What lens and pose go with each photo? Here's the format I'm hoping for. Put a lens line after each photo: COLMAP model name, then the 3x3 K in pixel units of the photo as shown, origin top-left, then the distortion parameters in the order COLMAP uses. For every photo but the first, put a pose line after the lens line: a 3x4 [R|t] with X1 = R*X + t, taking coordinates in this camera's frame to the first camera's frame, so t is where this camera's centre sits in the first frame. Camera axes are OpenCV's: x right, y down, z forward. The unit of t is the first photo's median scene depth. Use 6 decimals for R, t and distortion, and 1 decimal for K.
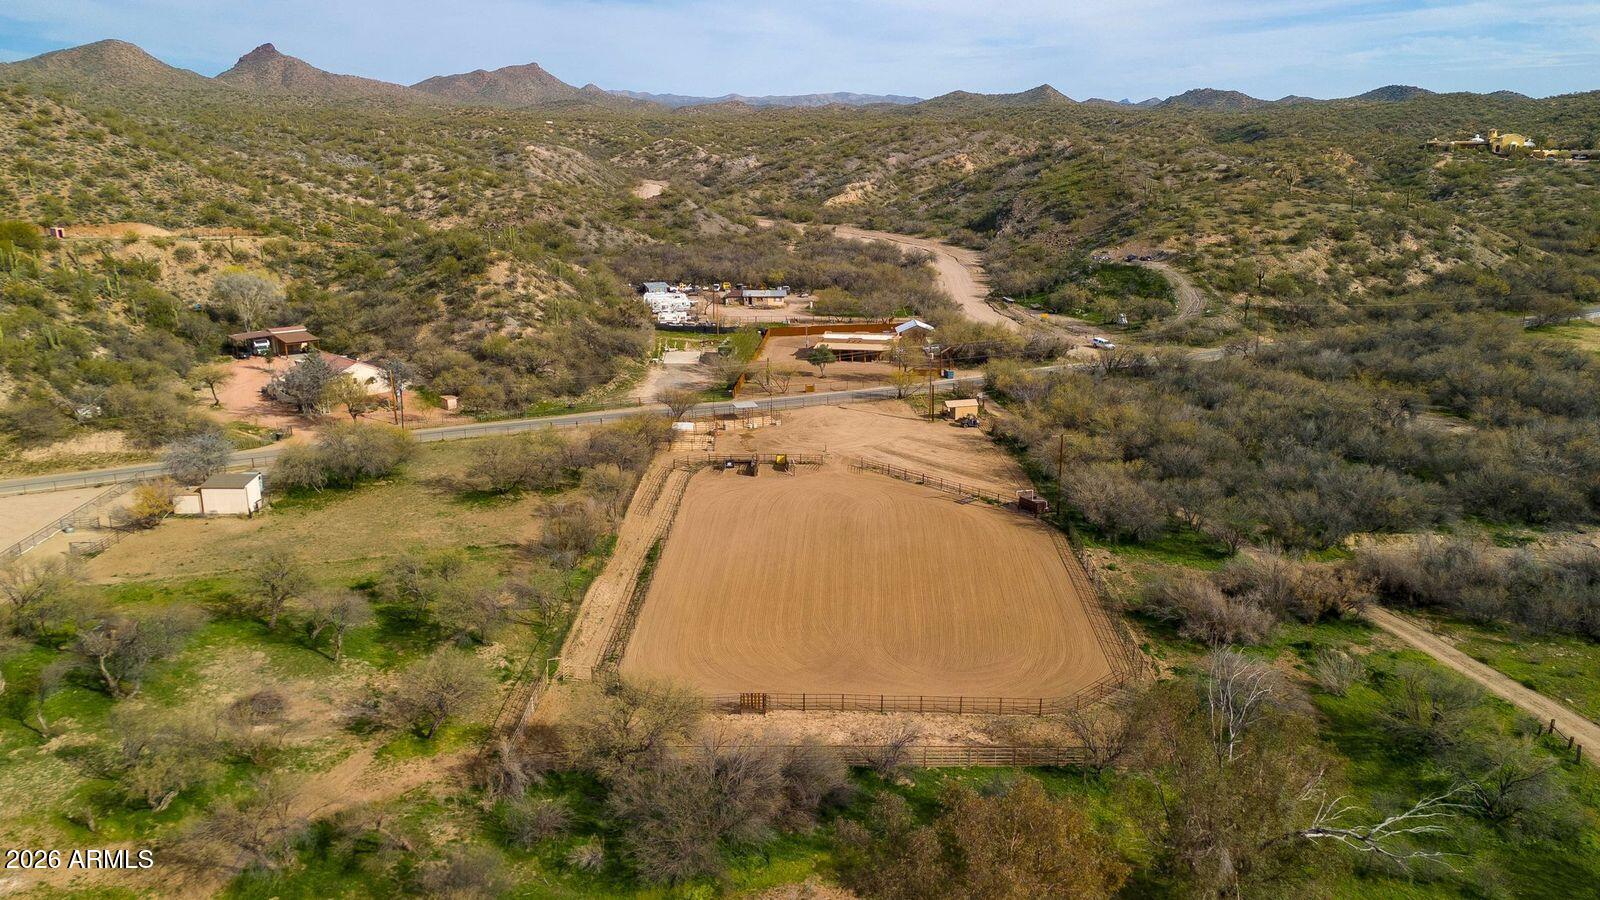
lens RADIAL K [[1111.0, 0, 798.6], [0, 1111.0, 449.8], [0, 0, 1]] dist [0.005066, -0.011825]
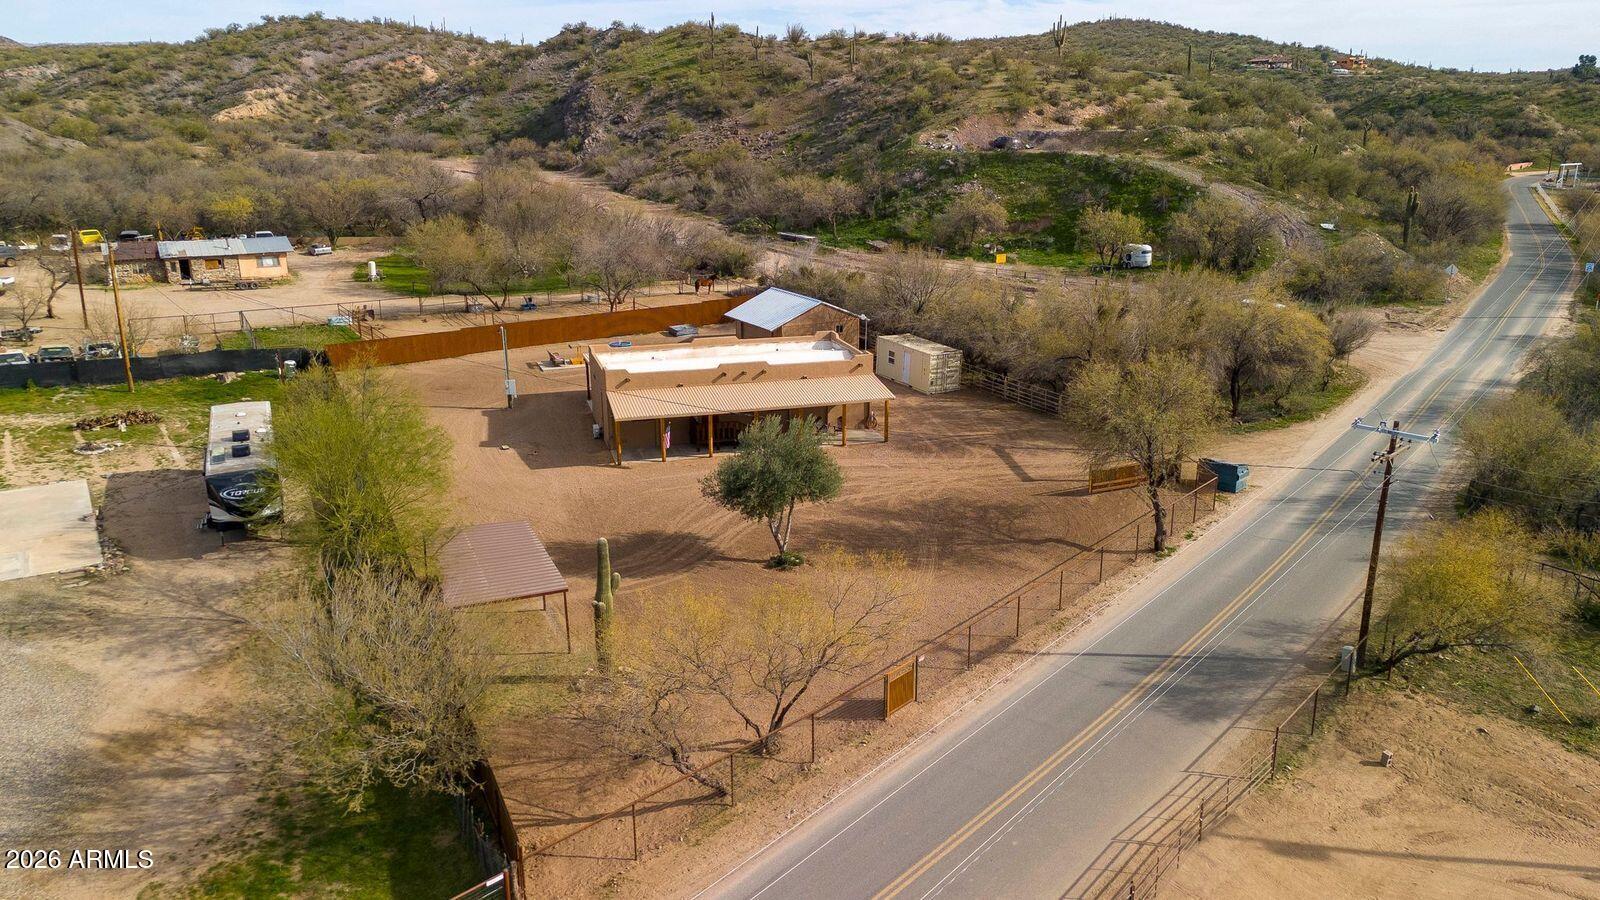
lens RADIAL K [[1111.0, 0, 793.6], [0, 1111.0, 445.1], [0, 0, 1]] dist [0.005066, -0.011825]
pose [[0.856514, -0.136180, 0.497834, -0.037137], [0.123530, 0.990618, 0.058449, -0.044234], [-0.501122, 0.011435, 0.865301, 0.351185]]
